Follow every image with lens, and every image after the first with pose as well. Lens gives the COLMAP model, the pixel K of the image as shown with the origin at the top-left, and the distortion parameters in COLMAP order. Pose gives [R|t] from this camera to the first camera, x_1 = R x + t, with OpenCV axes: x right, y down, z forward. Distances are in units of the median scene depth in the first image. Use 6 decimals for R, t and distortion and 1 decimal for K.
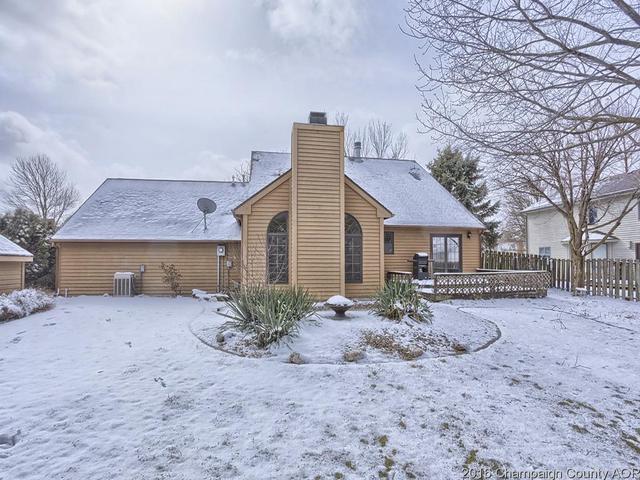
lens RADIAL K [[377.3, 0, 320.0], [0, 377.3, 240.0], [0, 0, 1]] dist [-0.086387, 0.030414]
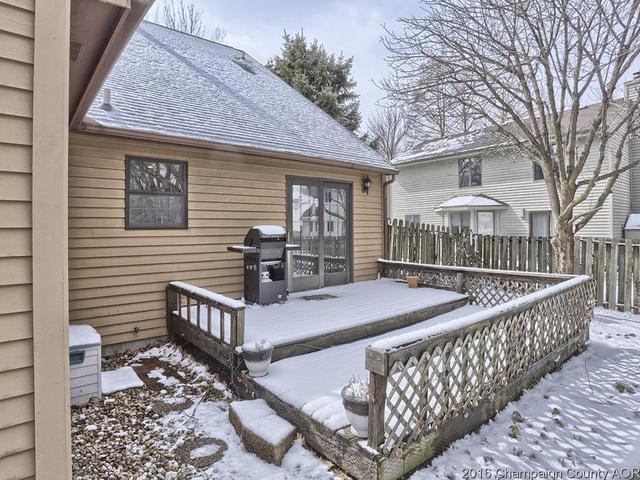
lens RADIAL K [[409.8, 0, 320.0], [0, 409.8, 240.0], [0, 0, 1]] dist [-0.066950, 0.029687]
pose [[0.899058, -0.016177, 0.437530, 0.117391], [-0.020366, 0.996690, 0.078699, 0.013489], [-0.437355, -0.079666, 0.895753, 0.505185]]
